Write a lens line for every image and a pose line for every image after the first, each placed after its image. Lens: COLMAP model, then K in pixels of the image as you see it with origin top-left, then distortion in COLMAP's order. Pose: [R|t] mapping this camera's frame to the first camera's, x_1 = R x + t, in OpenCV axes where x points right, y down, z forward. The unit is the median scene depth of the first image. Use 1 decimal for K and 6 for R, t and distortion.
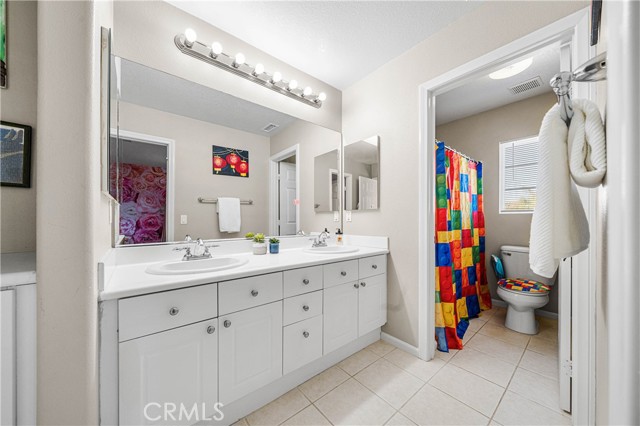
lens RADIAL K [[219.7, 0, 317.2], [0, 219.7, 215.7], [0, 0, 1]] dist [-0.005098, -0.000627]
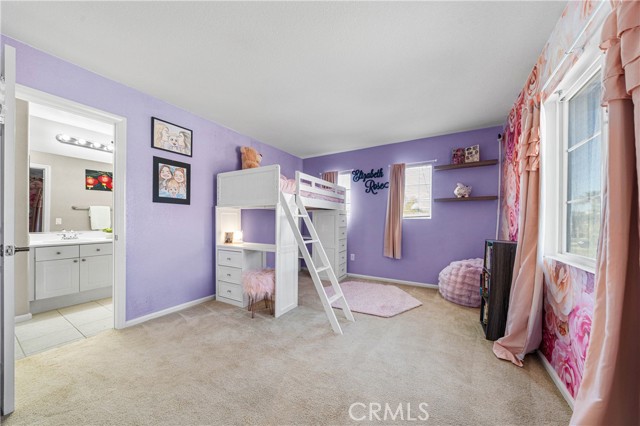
lens RADIAL K [[219.7, 0, 321.5], [0, 219.7, 218.4], [0, 0, 1]] dist [-0.005098, -0.000627]
pose [[0.939706, 0.005414, 0.341940, 0.484013], [-0.006770, 0.999973, 0.002773, -0.016638], [-0.341916, -0.004921, 0.939718, -0.861344]]
